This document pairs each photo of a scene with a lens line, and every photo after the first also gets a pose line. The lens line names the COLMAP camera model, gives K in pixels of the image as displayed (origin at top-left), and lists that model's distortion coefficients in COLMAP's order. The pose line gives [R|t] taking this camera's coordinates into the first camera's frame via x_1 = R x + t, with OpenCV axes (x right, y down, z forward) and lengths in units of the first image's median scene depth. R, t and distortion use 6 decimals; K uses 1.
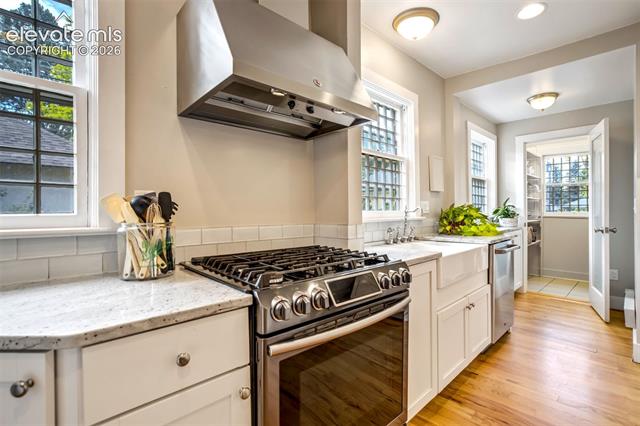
lens RADIAL K [[299.7, 0, 326.6], [0, 299.7, 212.4], [0, 0, 1]] dist [-0.021540, 0.006692]
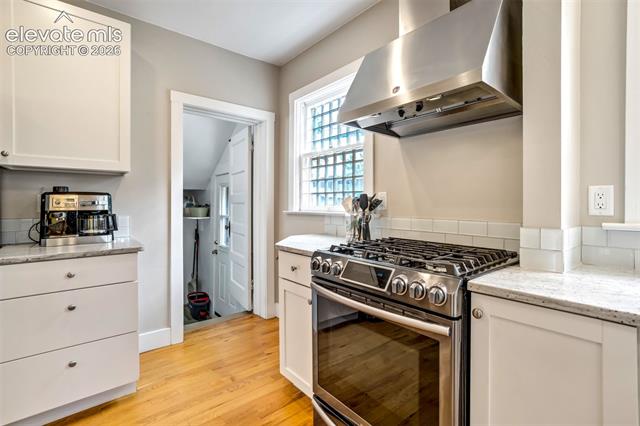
lens RADIAL K [[299.7, 0, 335.1], [0, 299.7, 203.4], [0, 0, 1]] dist [-0.021540, 0.006692]
pose [[-0.038077, 0.006185, -0.999256, 1.246766], [-0.004396, 0.999970, 0.006357, -0.032814], [0.999265, 0.004635, -0.038049, 0.917439]]
